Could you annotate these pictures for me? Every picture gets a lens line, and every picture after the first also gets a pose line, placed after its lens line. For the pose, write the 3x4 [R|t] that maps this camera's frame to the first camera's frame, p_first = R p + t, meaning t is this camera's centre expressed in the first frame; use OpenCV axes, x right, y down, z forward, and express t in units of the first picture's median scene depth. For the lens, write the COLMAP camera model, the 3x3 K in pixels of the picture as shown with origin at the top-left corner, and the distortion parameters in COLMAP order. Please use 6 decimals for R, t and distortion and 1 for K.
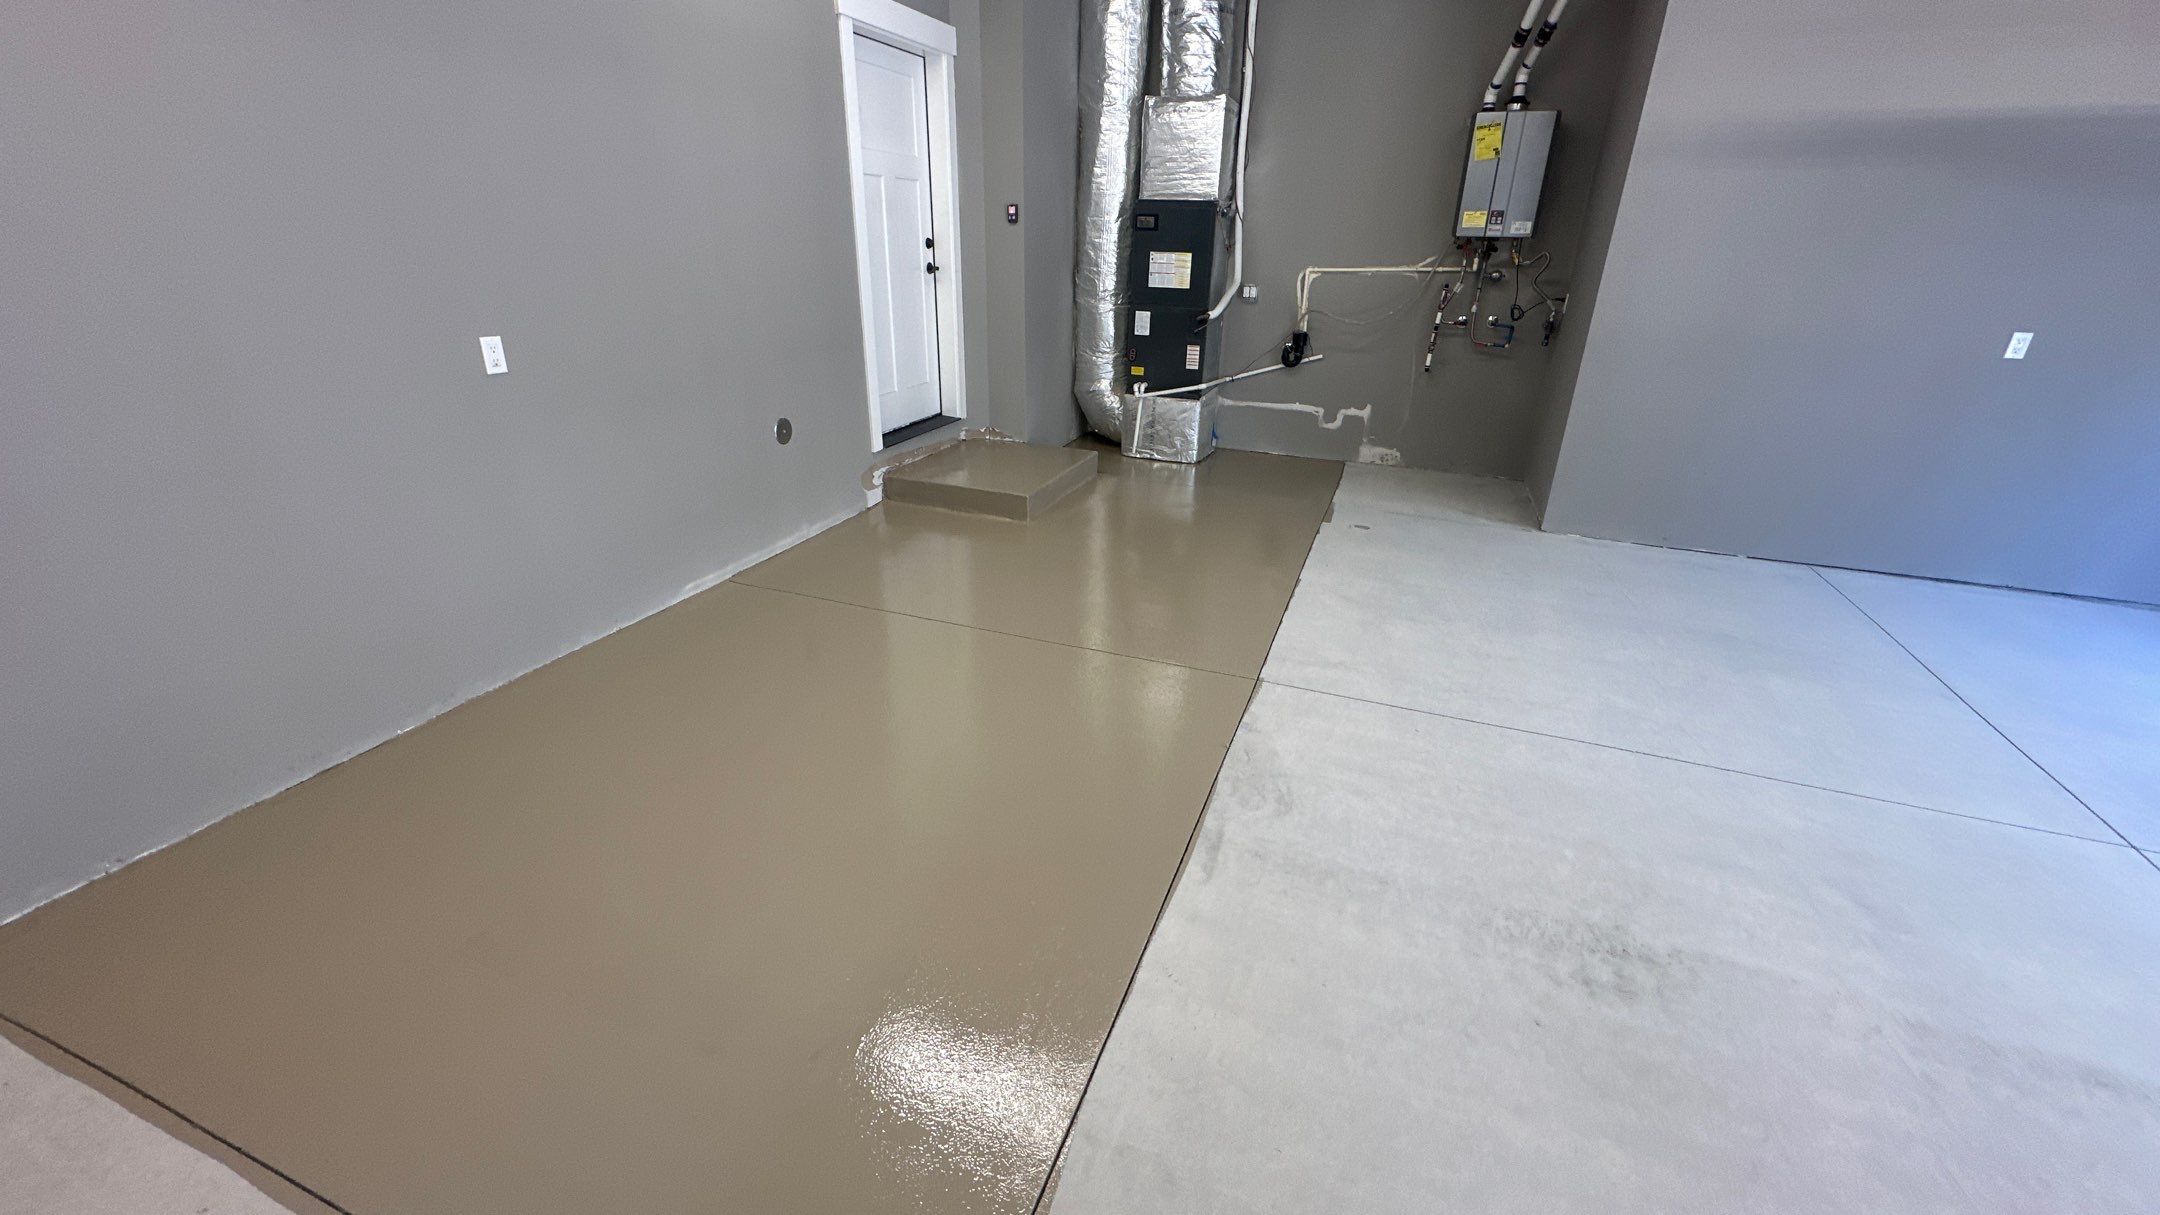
lens RADIAL K [[851.5, 0, 1073.7], [0, 851.5, 611.4], [0, 0, 1]] dist [-0.006624, 0.001984]
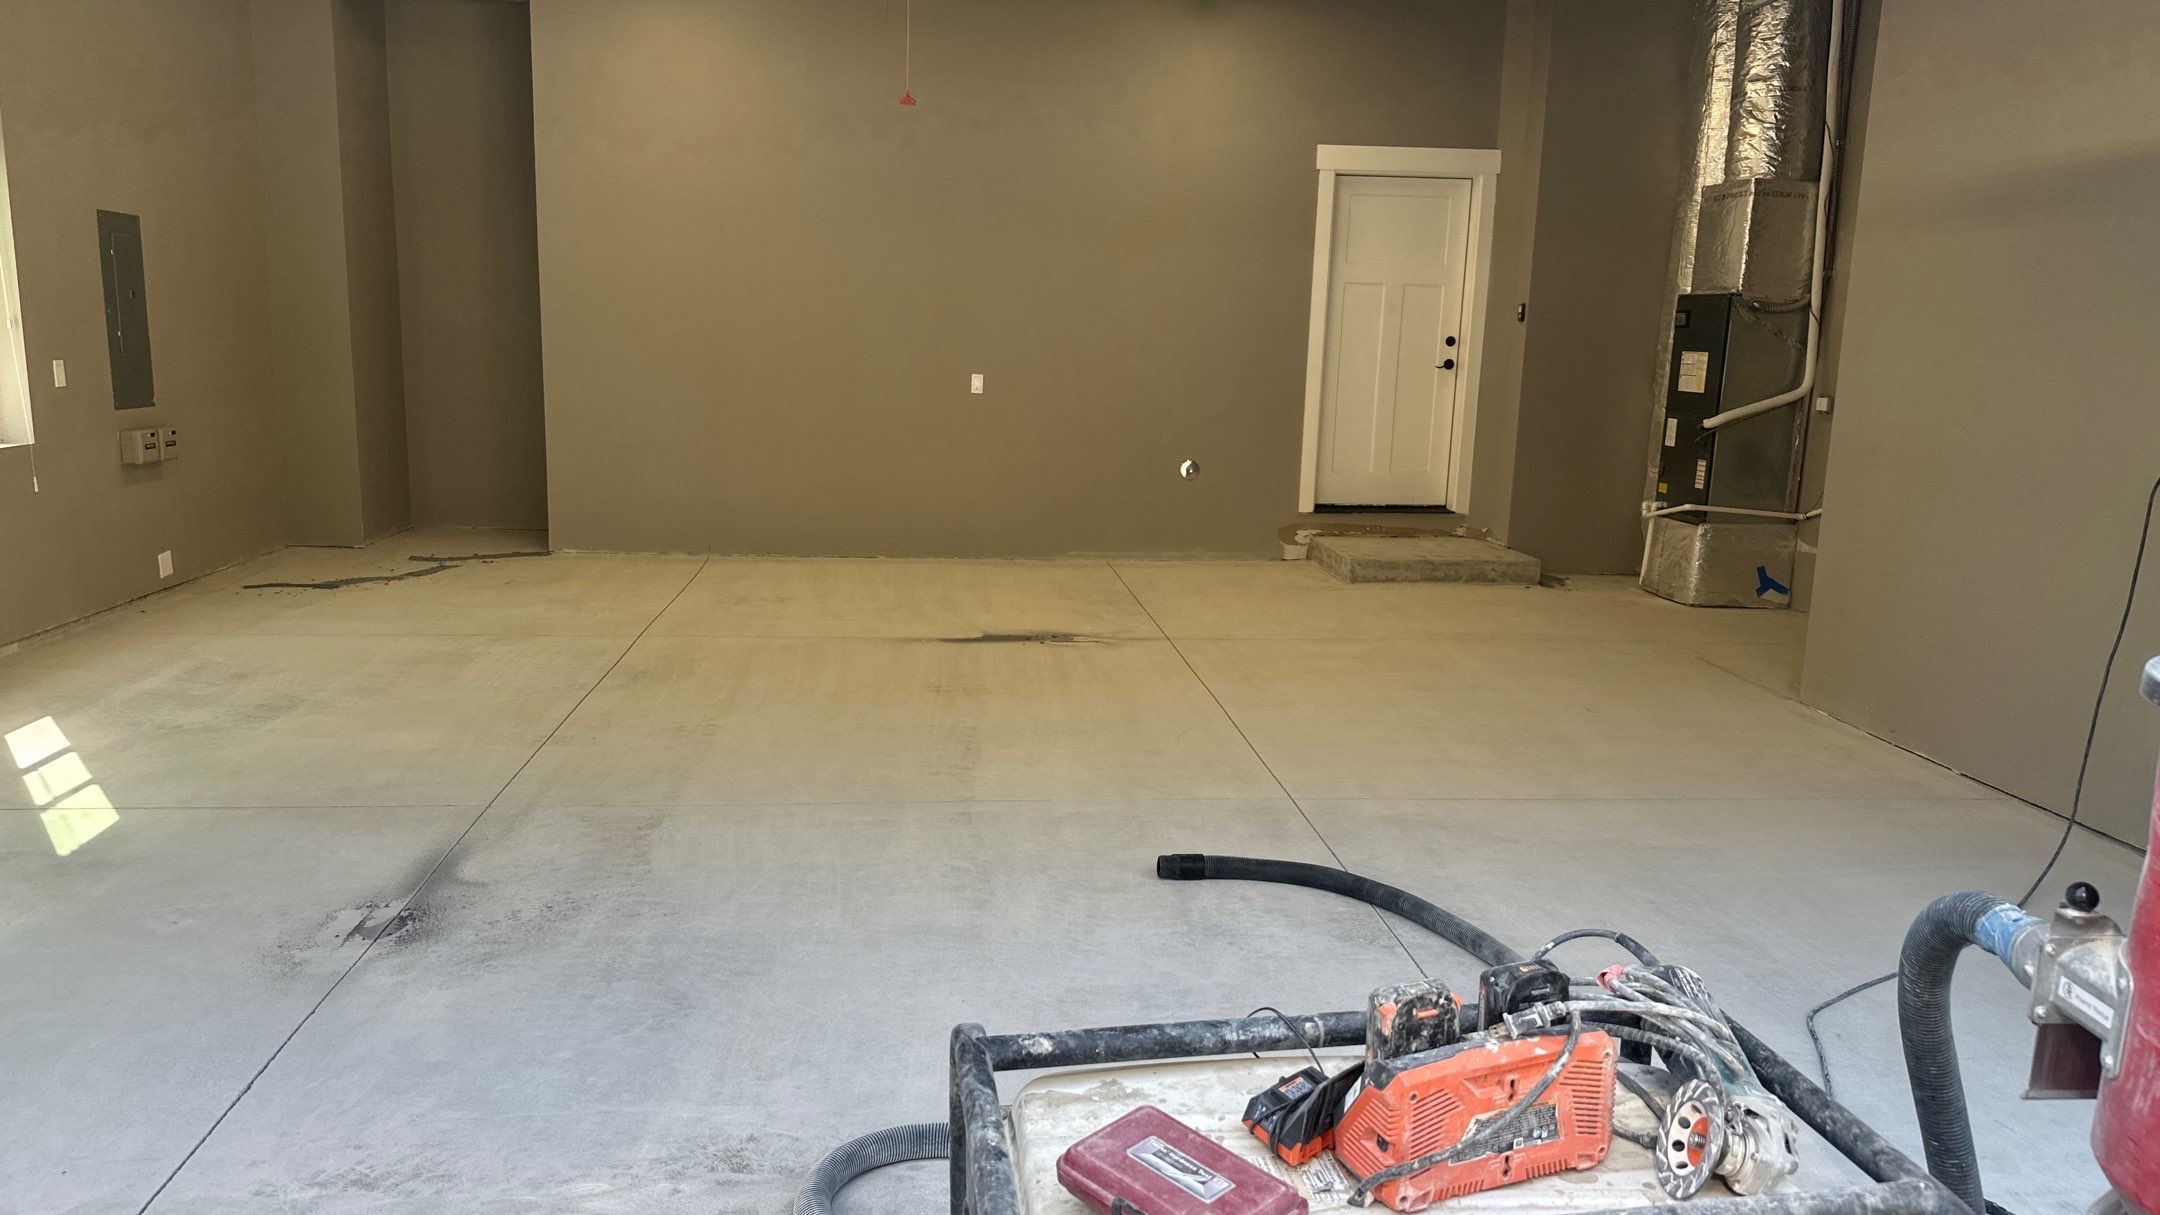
lens RADIAL K [[1506.1, 0, 1077.5], [0, 1506.1, 627.0], [0, 0, 1]] dist [0.067841, -0.086966]
pose [[0.460985, 0.165534, -0.871832, 1.175762], [-0.376557, 0.926101, -0.023268, 0.093083], [0.803553, 0.339020, 0.489252, -0.133026]]
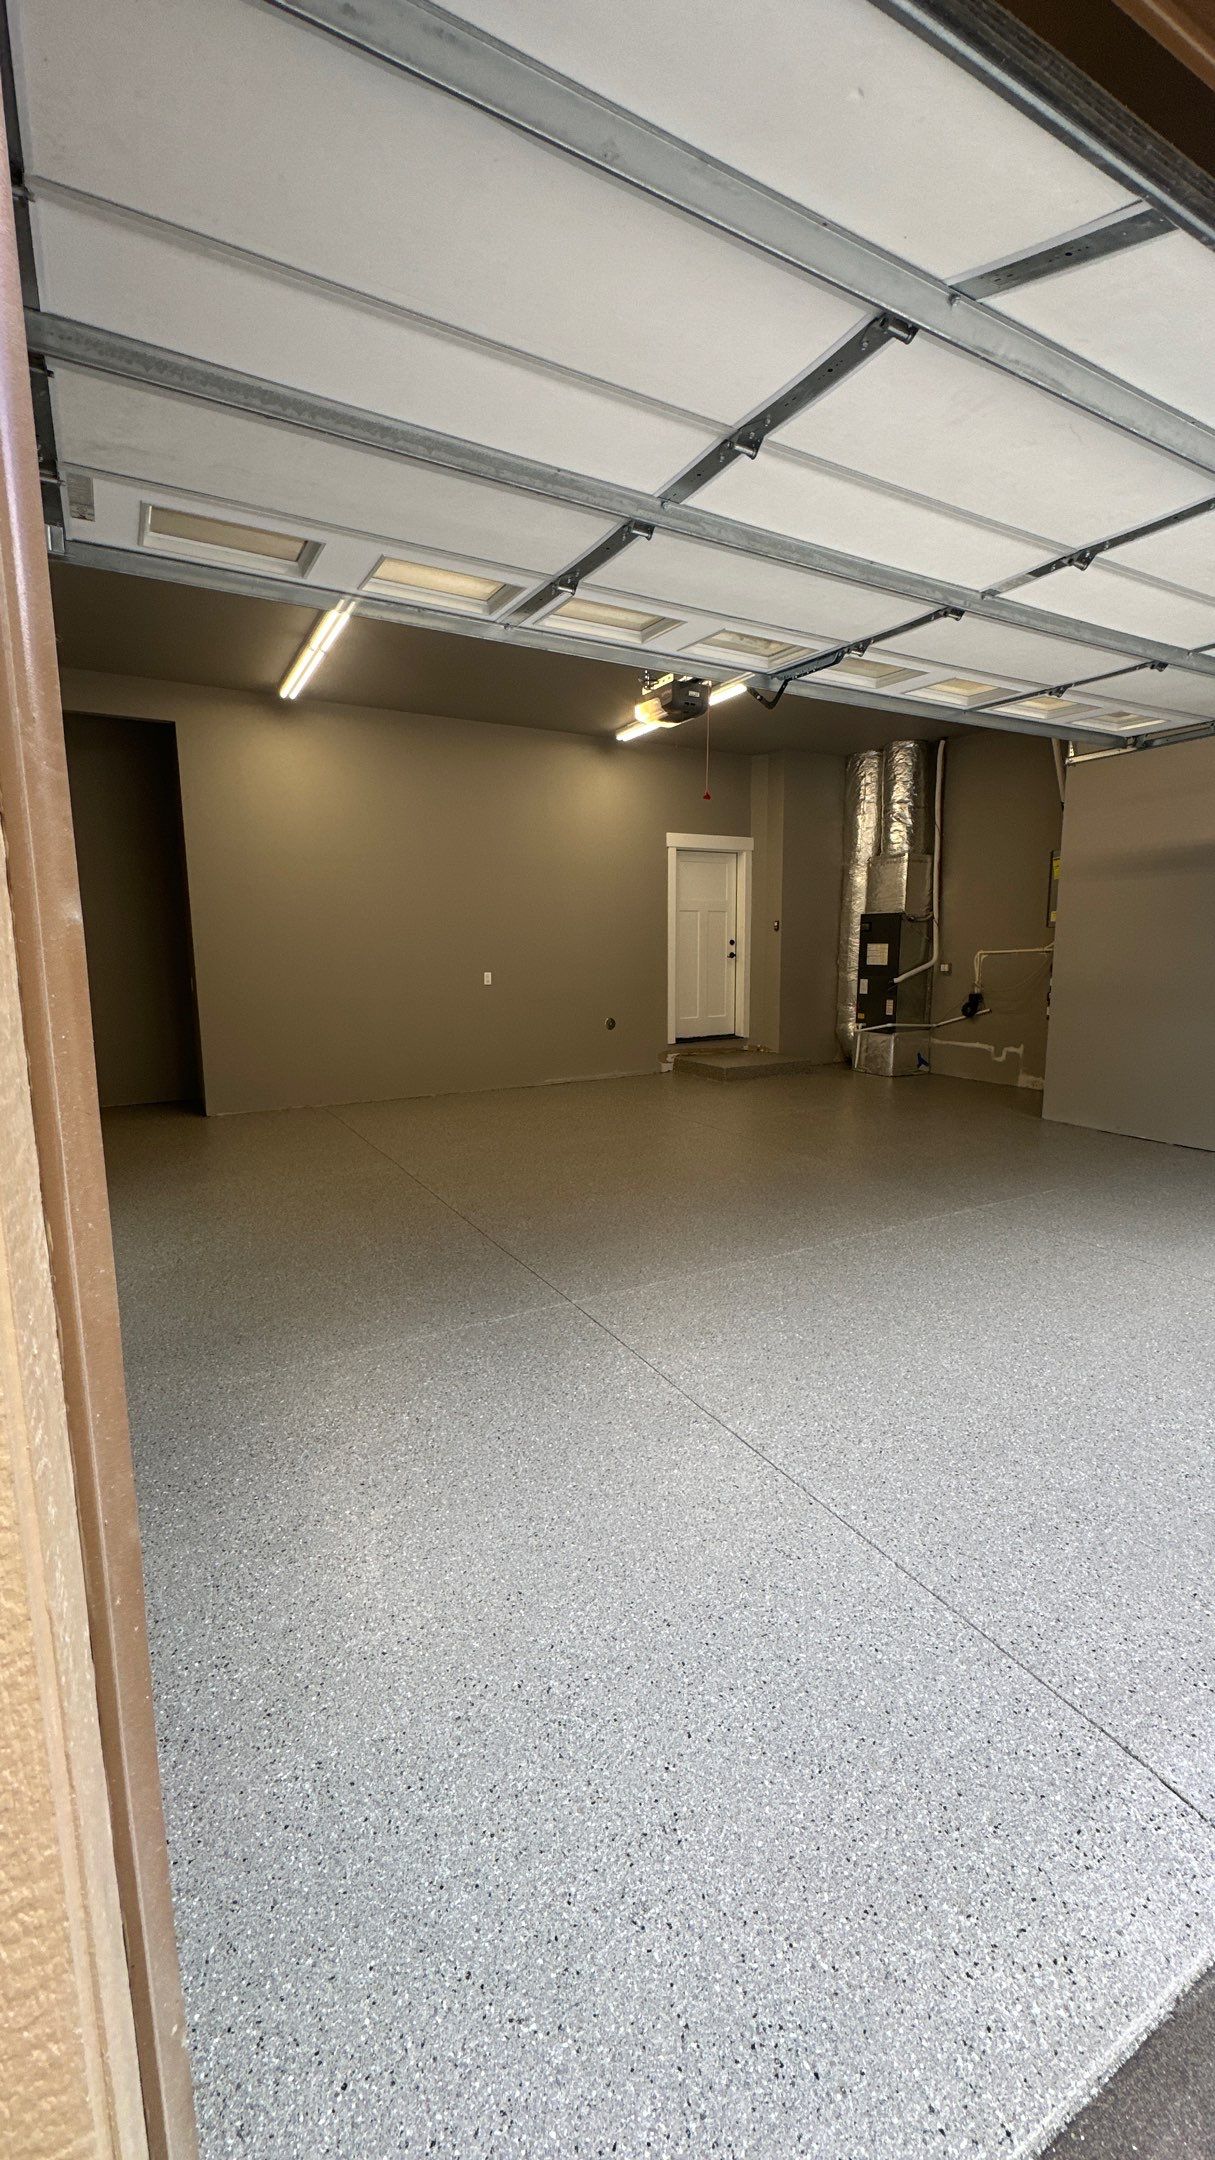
lens RADIAL K [[851.5, 0, 605.0], [0, 851.5, 1097.8], [0, 0, 1]] dist [-0.006624, 0.001984]
pose [[0.768430, 0.086516, -0.634059, 0.750564], [-0.236752, 0.958951, -0.156078, 0.223608], [0.594528, 0.270050, 0.757370, -0.432589]]
